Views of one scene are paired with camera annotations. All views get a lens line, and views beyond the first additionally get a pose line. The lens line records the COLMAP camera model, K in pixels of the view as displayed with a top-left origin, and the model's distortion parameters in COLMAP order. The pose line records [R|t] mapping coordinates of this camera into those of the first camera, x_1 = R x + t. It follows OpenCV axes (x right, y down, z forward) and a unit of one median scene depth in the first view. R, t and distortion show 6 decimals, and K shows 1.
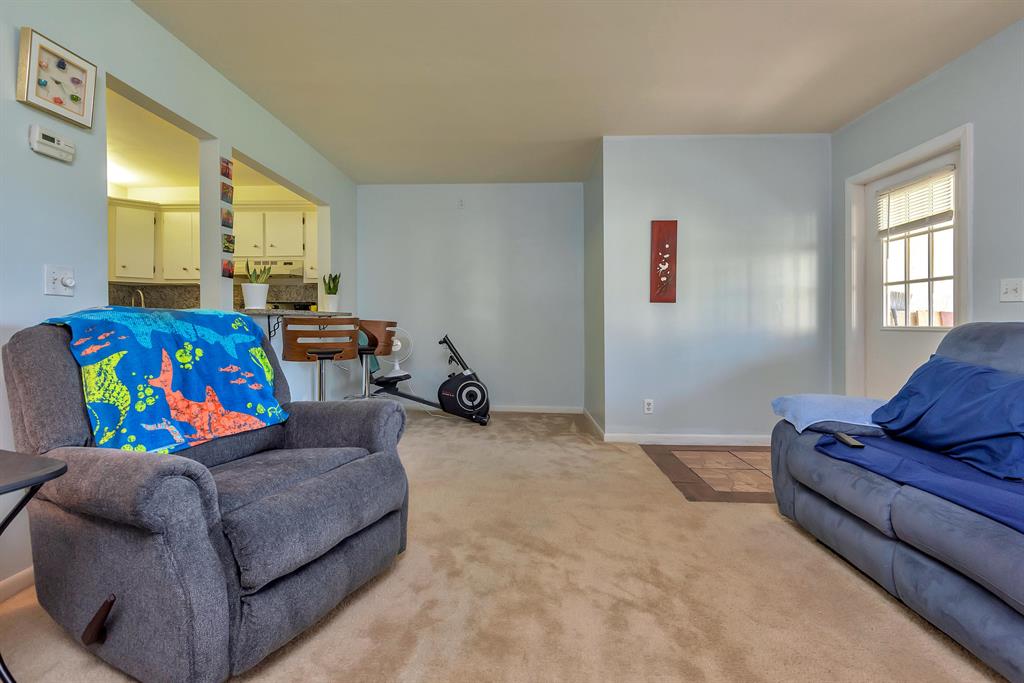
lens RADIAL K [[477.4, 0, 512.9], [0, 477.4, 324.8], [0, 0, 1]] dist [0.017727, -0.010846]
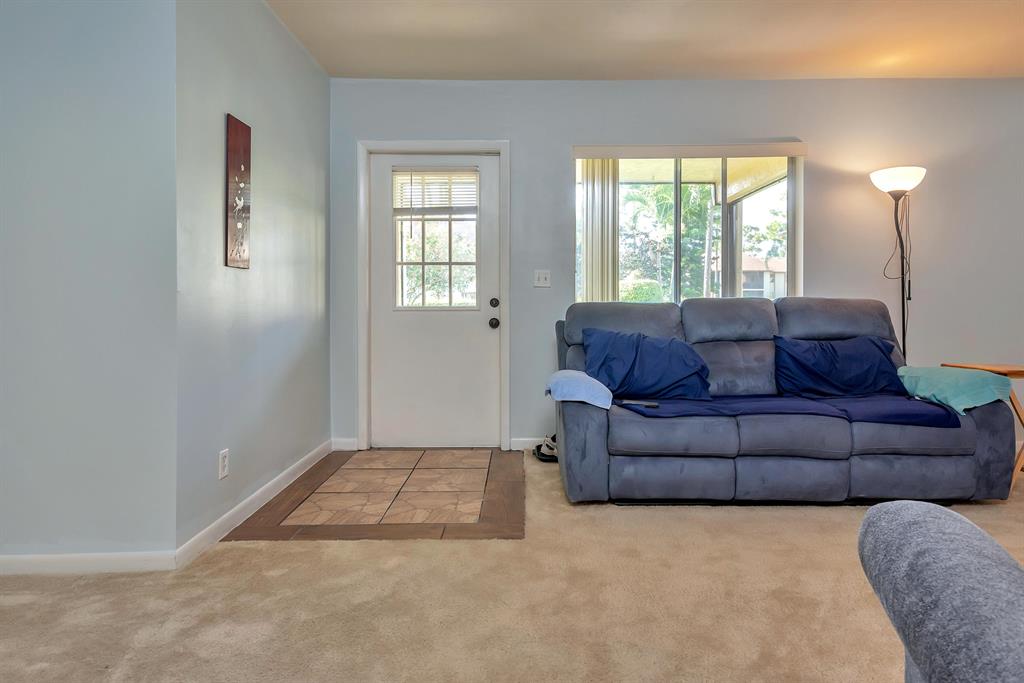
lens RADIAL K [[593.6, 0, 508.3], [0, 593.6, 299.6], [0, 0, 1]] dist [0.009879, -0.004660]
pose [[-0.020722, 0.002728, 0.999782, -0.488576], [0.007647, 0.999967, -0.002570, -0.007051], [-0.999756, 0.007592, -0.020742, 0.898445]]
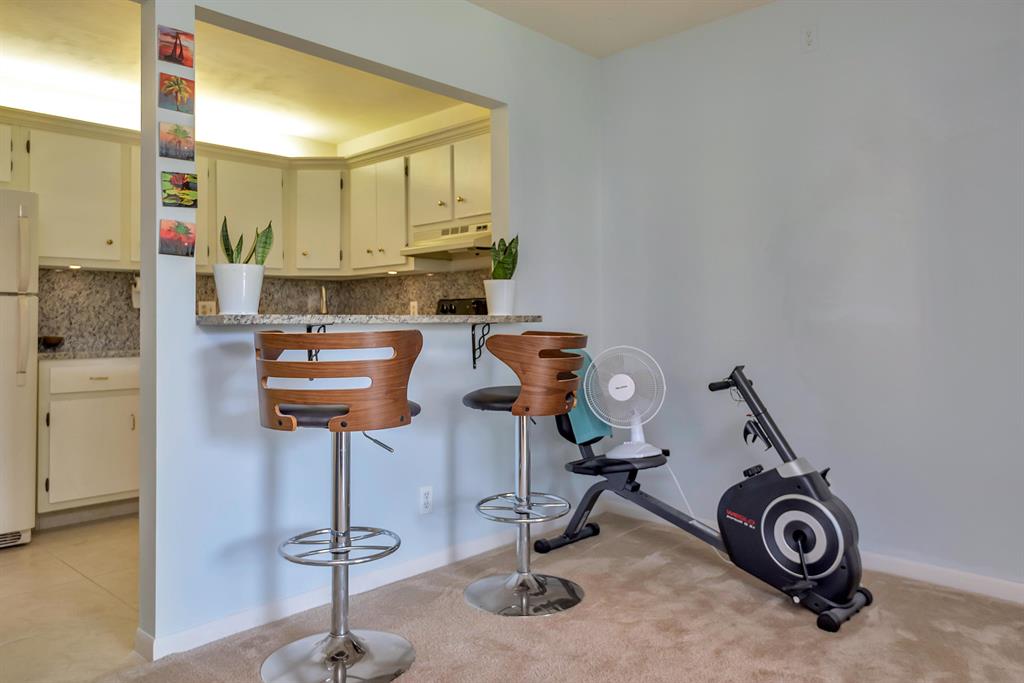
lens RADIAL K [[725.7, 0, 516.2], [0, 725.7, 303.2], [0, 0, 1]] dist [0.021559, -0.007517]
pose [[0.747509, -0.026290, -0.663732, 0.187877], [0.004254, 0.999385, -0.034793, -0.017565], [0.664238, 0.023185, 0.747161, 0.630064]]
